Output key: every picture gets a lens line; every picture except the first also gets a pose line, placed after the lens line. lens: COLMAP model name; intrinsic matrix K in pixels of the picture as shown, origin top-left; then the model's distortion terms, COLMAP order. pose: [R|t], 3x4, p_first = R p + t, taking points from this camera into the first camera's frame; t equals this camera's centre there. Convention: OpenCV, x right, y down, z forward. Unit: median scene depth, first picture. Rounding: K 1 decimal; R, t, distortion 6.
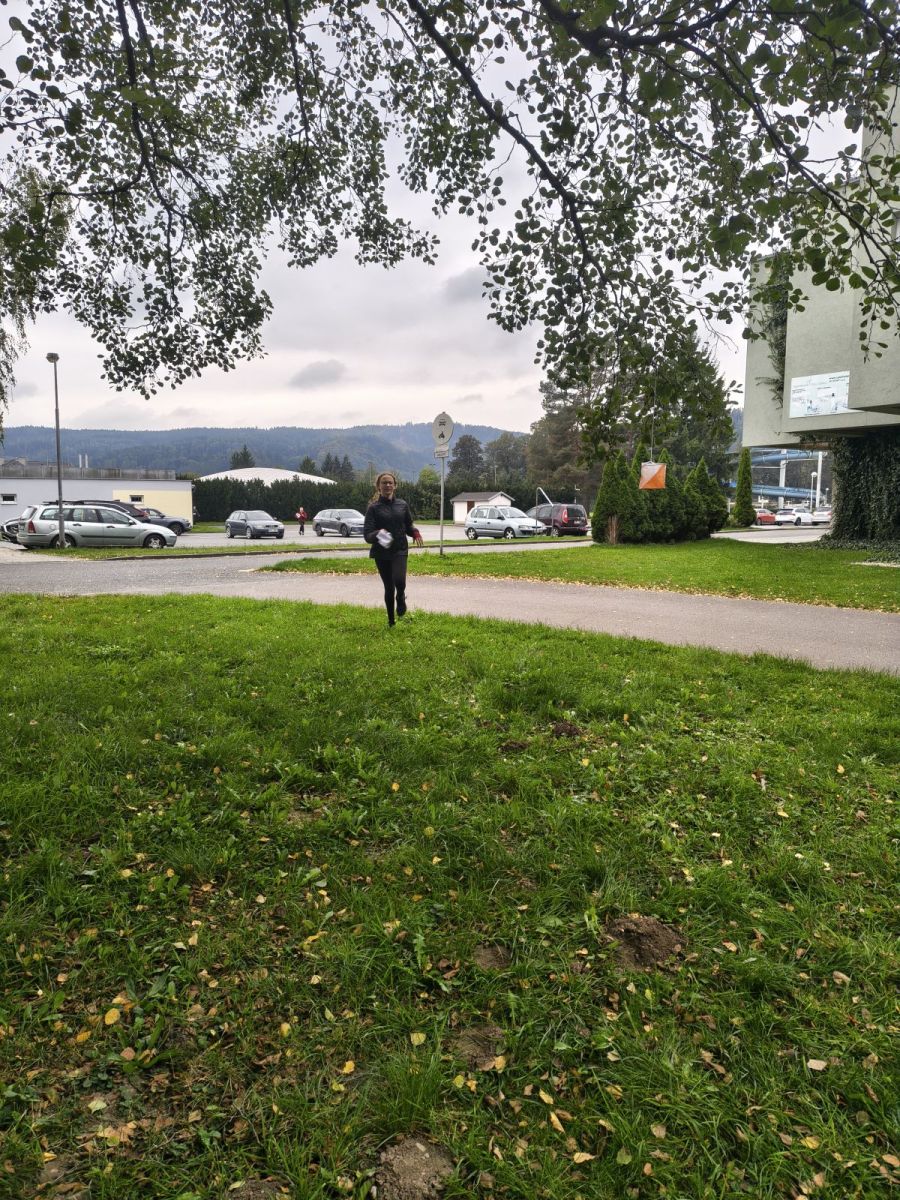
lens RADIAL K [[798.9, 0, 467.8], [0, 798.9, 587.2], [0, 0, 1]] dist [0.064039, -0.073803]
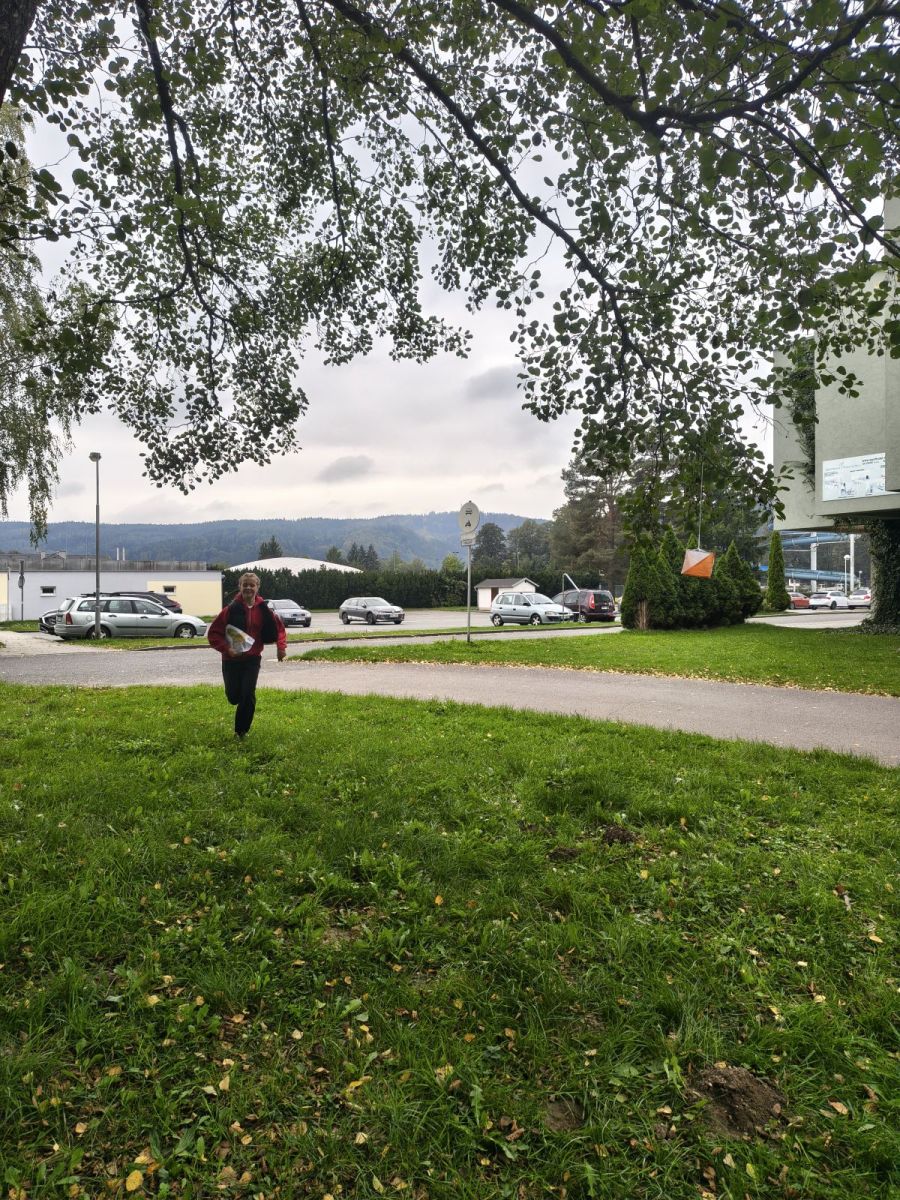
lens RADIAL K [[798.5, 0, 444.9], [0, 798.5, 591.6], [0, 0, 1]] dist [0.072540, -0.071893]
pose [[0.998281, -0.011842, -0.057397, -0.014942], [0.005918, 0.994735, -0.102308, -0.006009], [0.058306, 0.101793, 0.993095, 0.025275]]
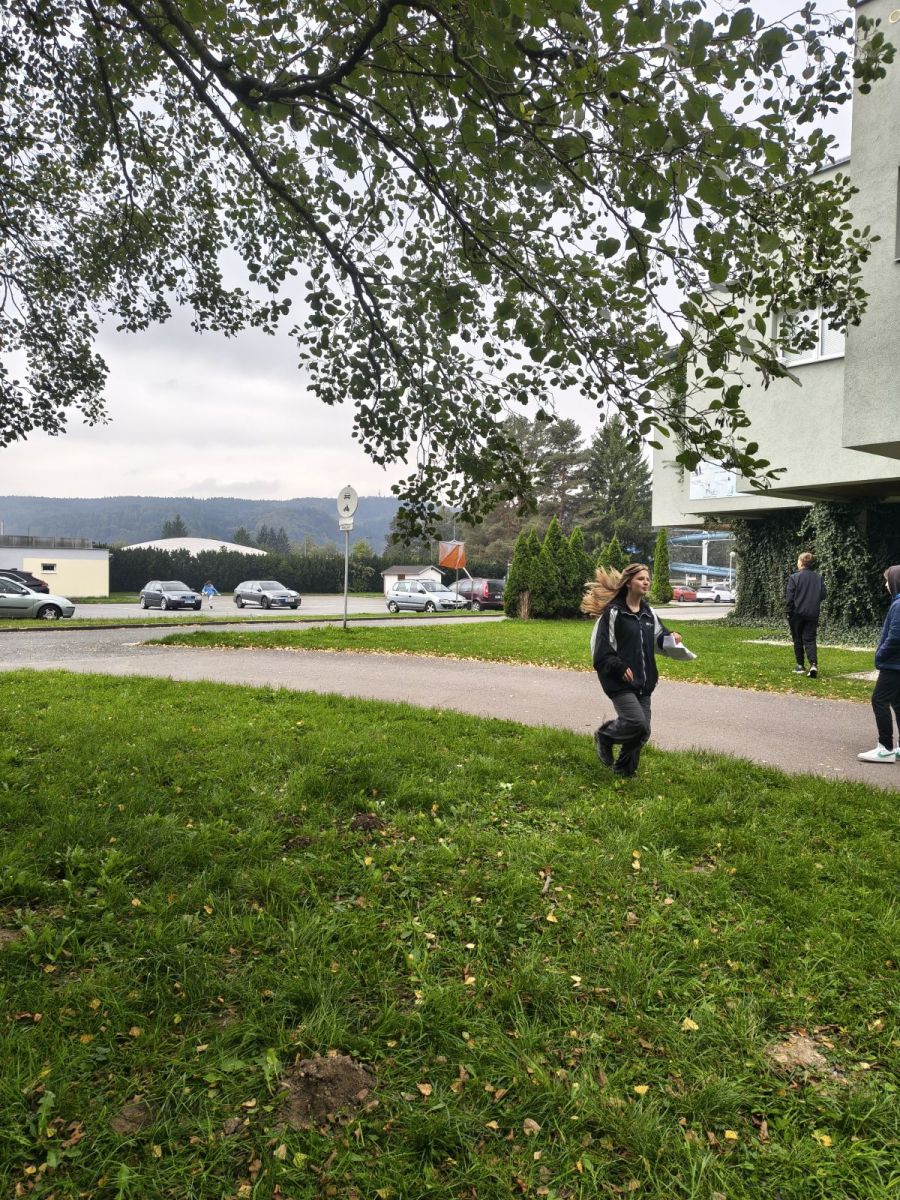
lens RADIAL K [[797.7, 0, 470.0], [0, 797.7, 598.0], [0, 0, 1]] dist [0.065071, -0.062237]
pose [[0.996871, 0.011103, 0.078256, 0.122155], [-0.004983, 0.996942, -0.077981, -0.007332], [-0.078882, 0.077347, 0.993879, 0.034046]]
